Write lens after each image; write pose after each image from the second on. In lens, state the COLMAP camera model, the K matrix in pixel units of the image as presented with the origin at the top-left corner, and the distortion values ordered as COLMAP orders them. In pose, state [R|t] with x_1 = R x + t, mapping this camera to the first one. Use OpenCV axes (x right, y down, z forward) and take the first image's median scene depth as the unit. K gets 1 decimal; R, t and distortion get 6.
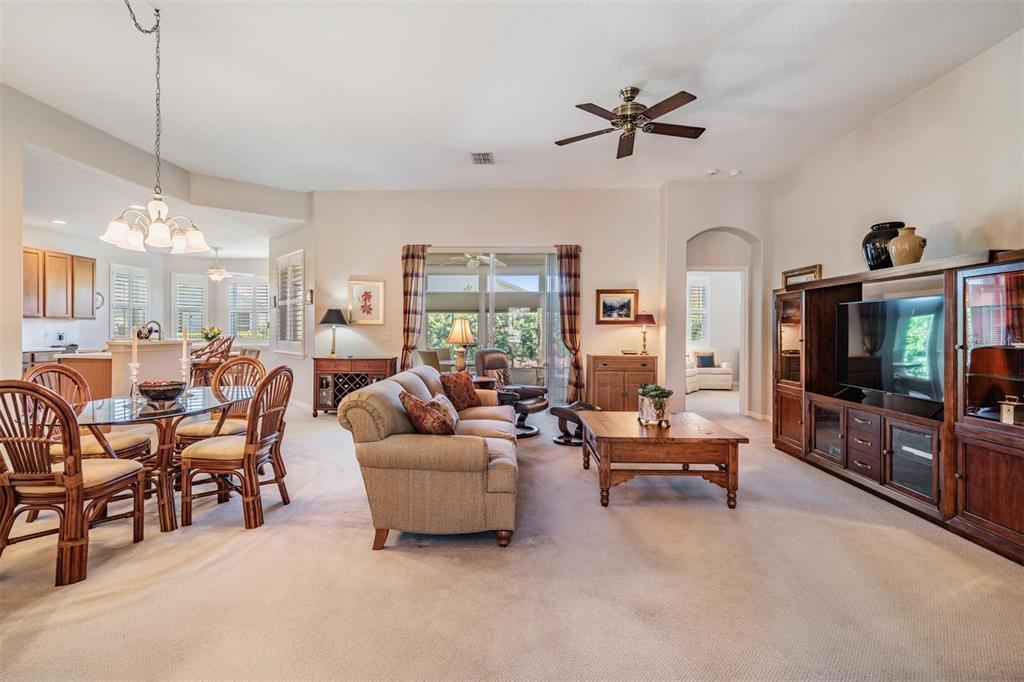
lens RADIAL K [[497.7, 0, 512.0], [0, 497.7, 341.0], [0, 0, 1]] dist [-0.001442, 0.000064]
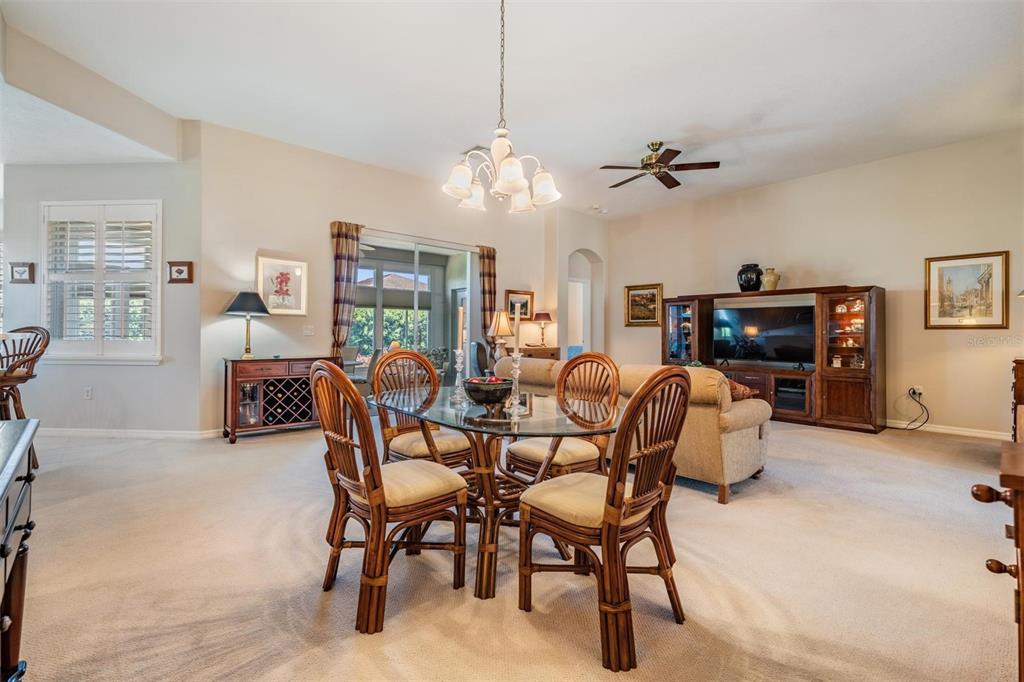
lens RADIAL K [[474.8, 0, 515.8], [0, 474.8, 335.5], [0, 0, 1]] dist [-0.001741, 0.000001]
pose [[0.705701, -0.001776, 0.708507, -0.574290], [0.013448, 0.999850, -0.010888, 0.012102], [-0.708382, 0.017212, 0.705620, 0.231986]]
